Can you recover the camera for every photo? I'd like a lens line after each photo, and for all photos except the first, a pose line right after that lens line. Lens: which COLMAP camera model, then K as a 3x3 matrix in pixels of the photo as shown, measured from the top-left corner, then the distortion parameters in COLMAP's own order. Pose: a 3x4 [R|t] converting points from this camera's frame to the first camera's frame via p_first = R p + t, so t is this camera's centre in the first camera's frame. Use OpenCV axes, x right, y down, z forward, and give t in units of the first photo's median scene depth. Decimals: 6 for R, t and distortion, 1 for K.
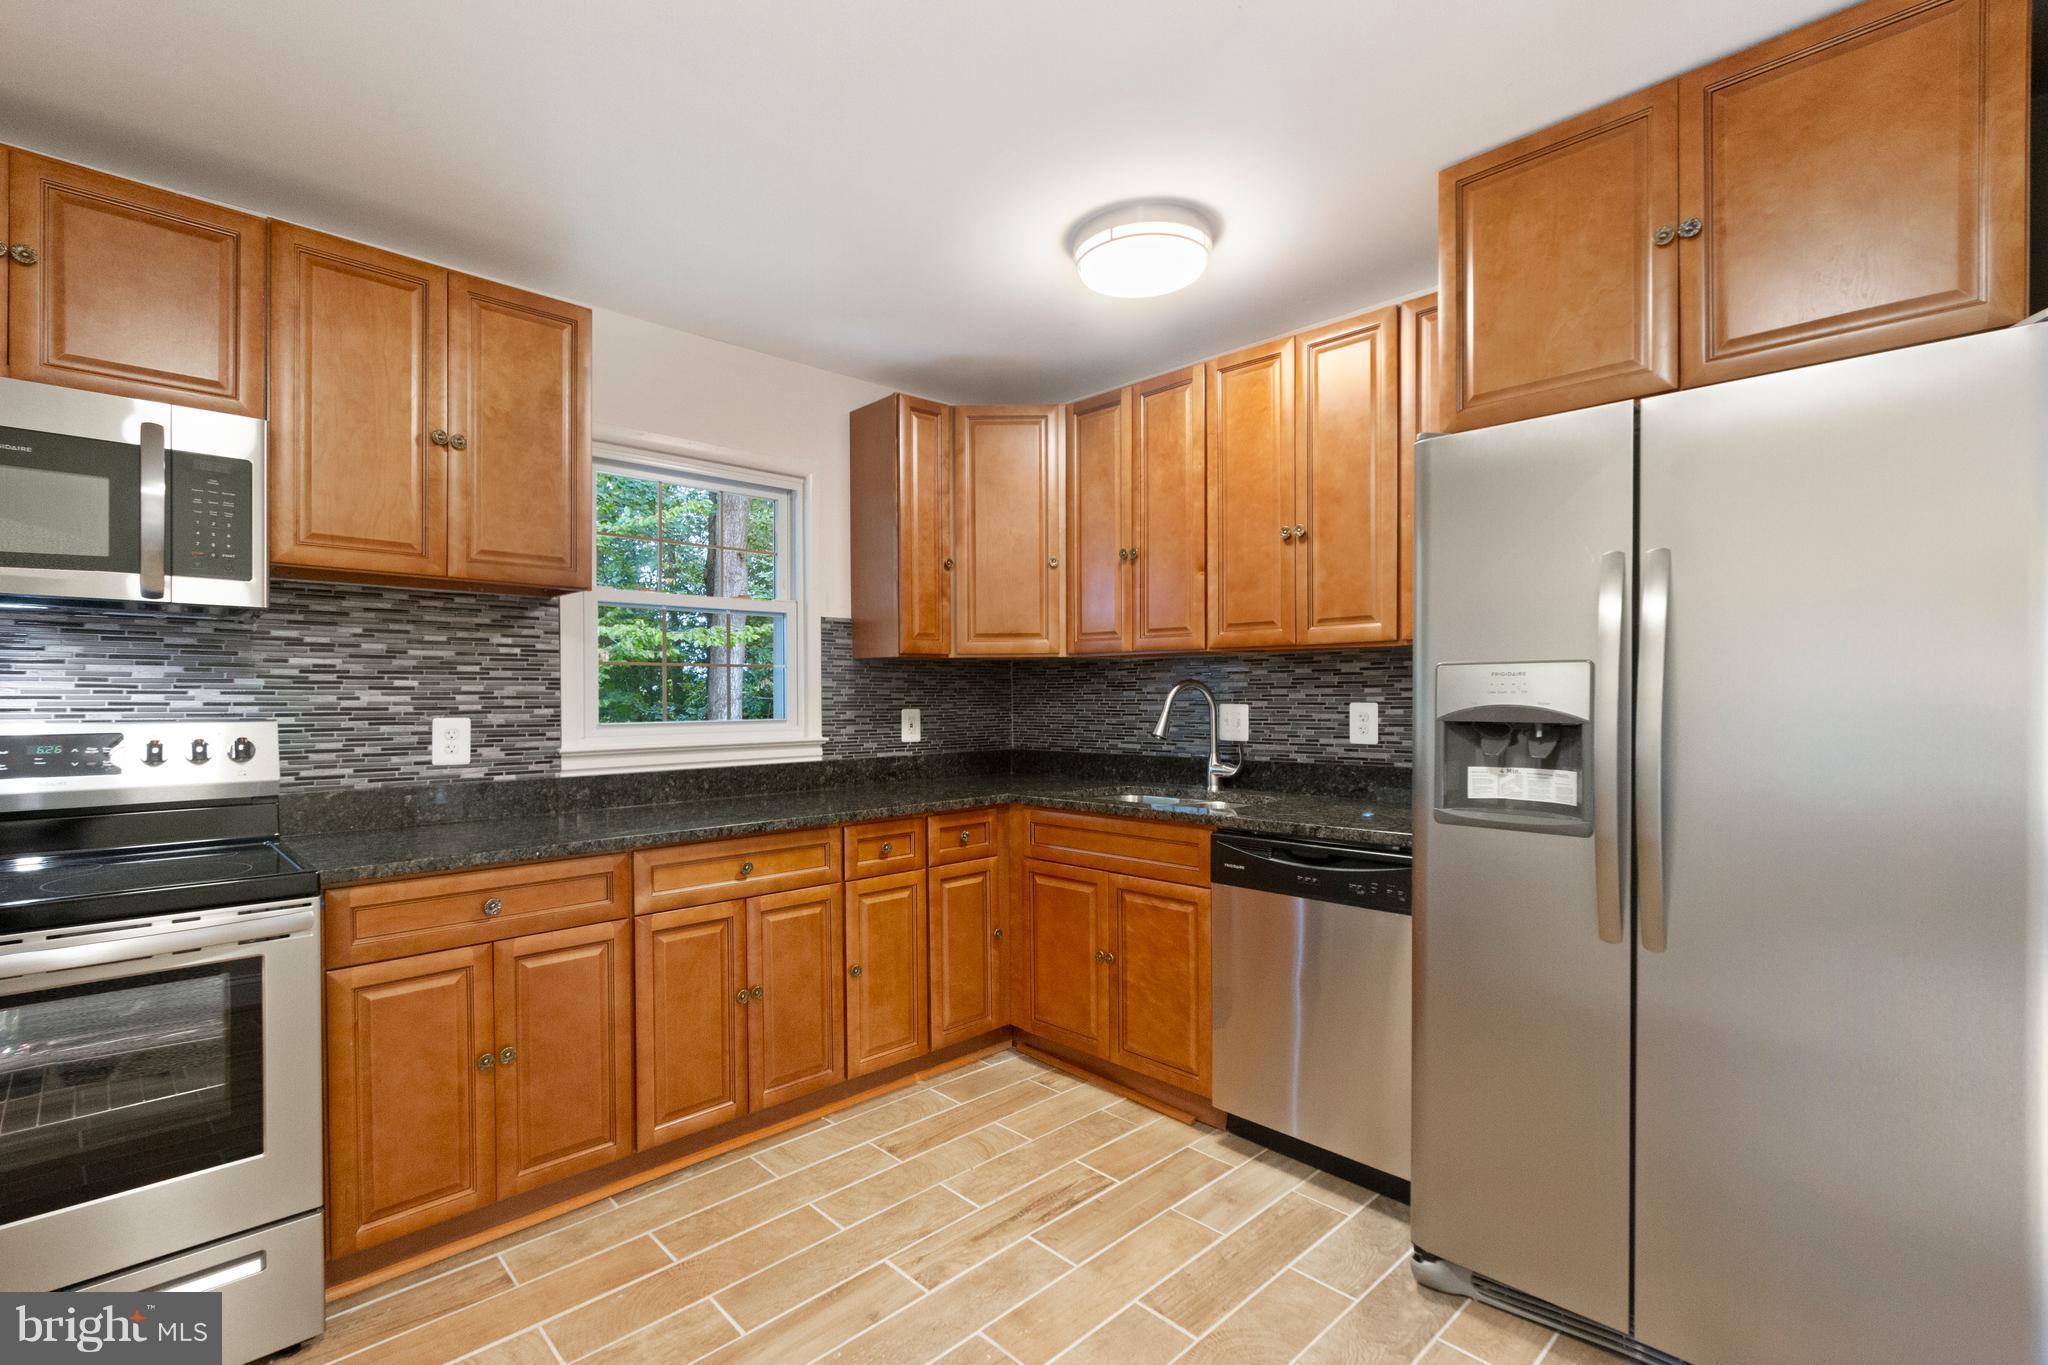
lens RADIAL K [[944.1, 0, 1057.2], [0, 944.1, 675.3], [0, 0, 1]] dist [0.001812, 0.000397]
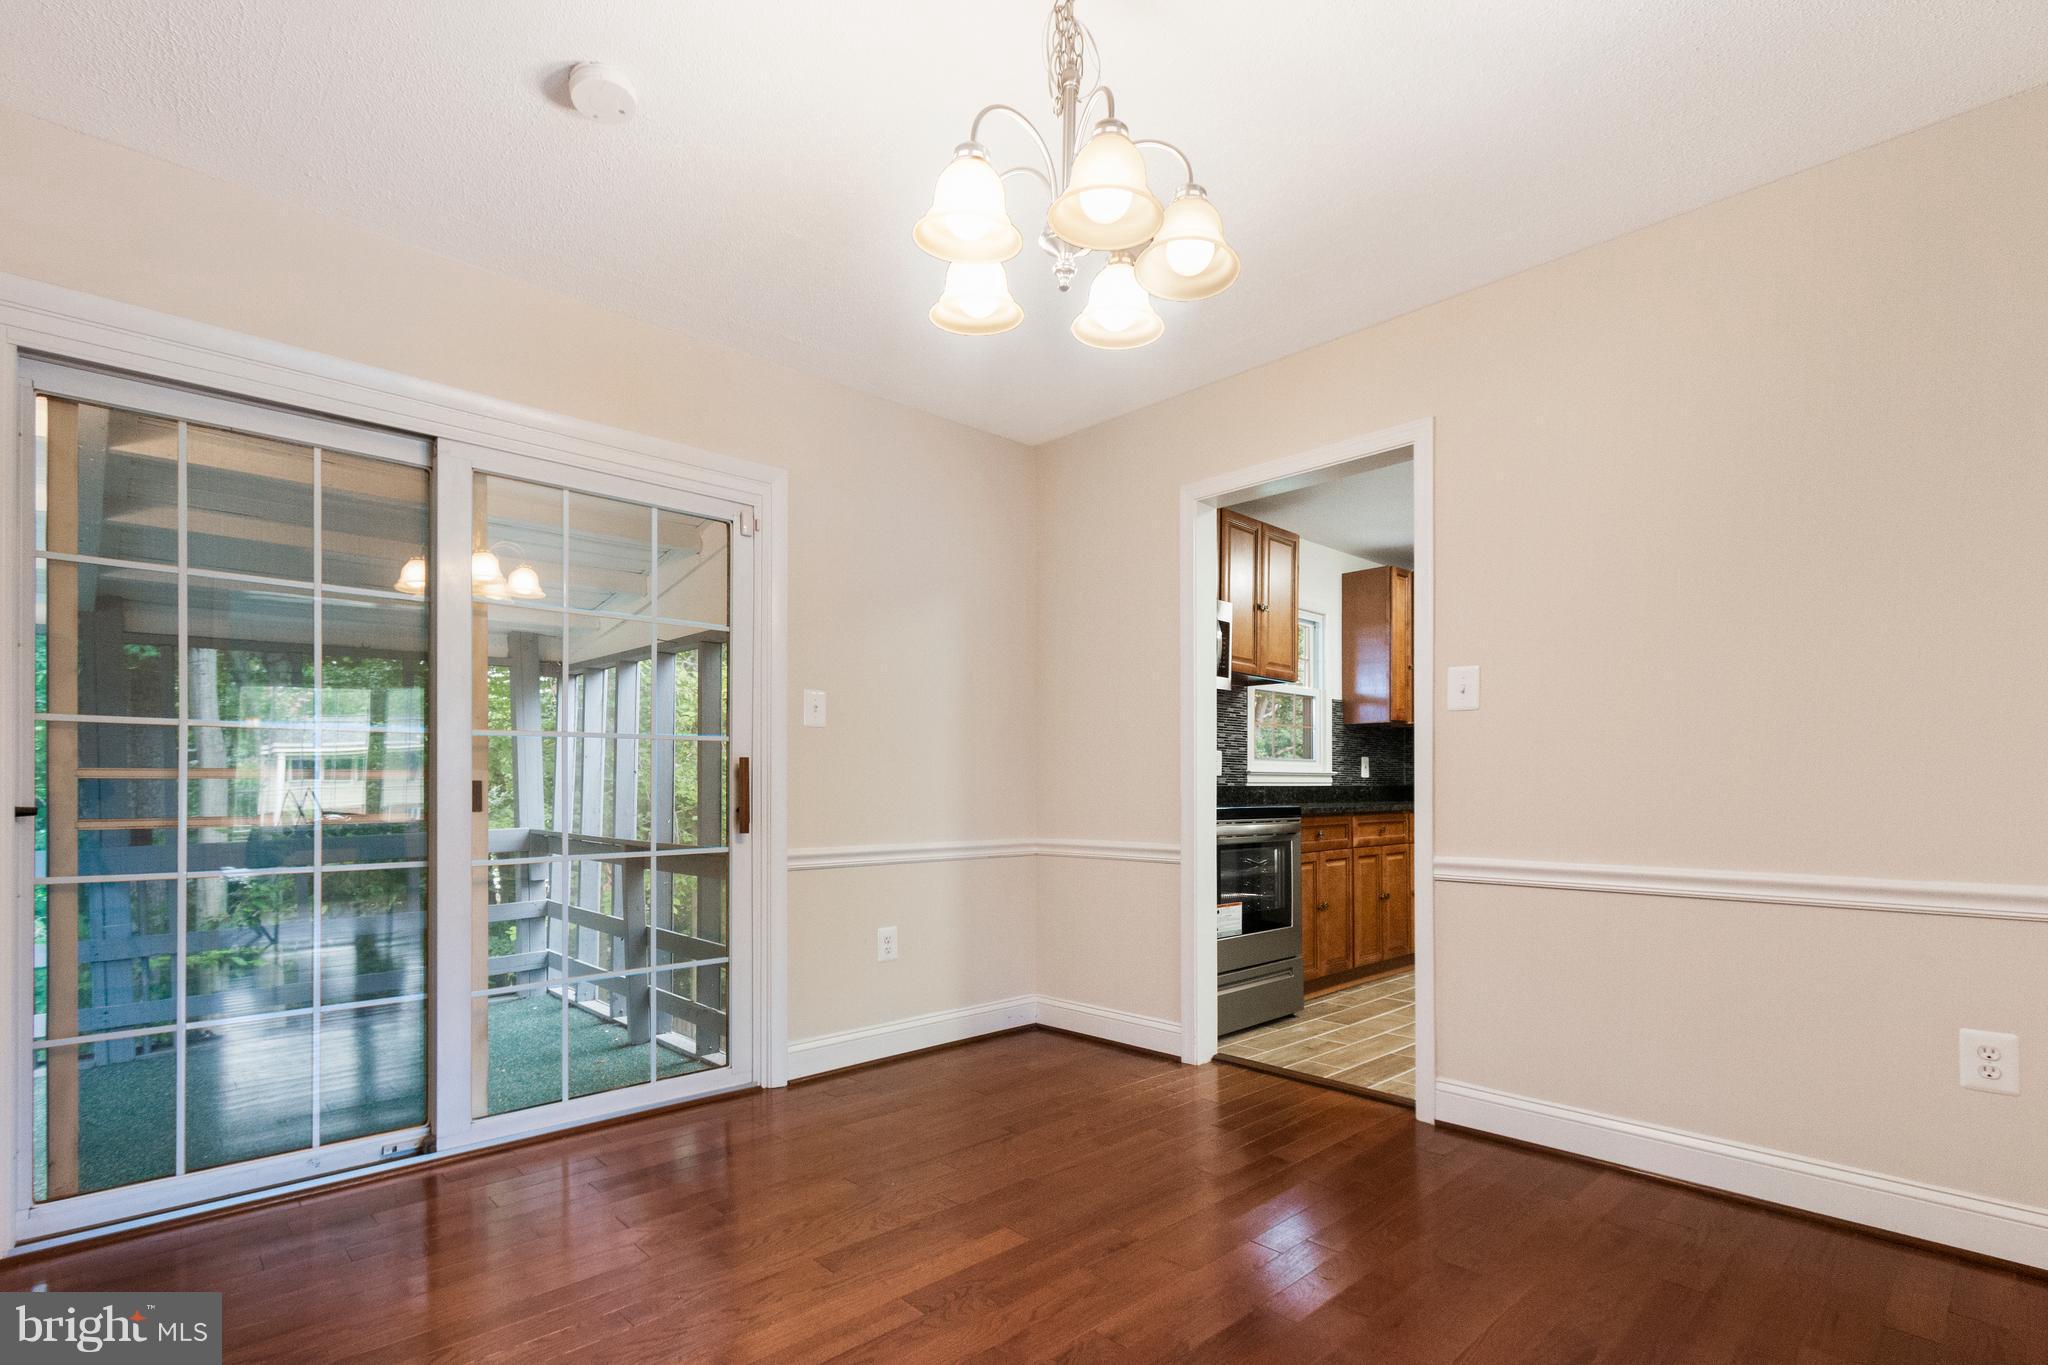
lens RADIAL K [[944.1, 0, 1076.0], [0, 944.1, 765.8], [0, 0, 1]] dist [0.001812, 0.000397]
pose [[0.999847, 0.005127, -0.016733, -0.852132], [-0.005154, 0.999985, -0.001580, 0.076638], [0.016724, 0.001666, 0.999859, -0.848004]]
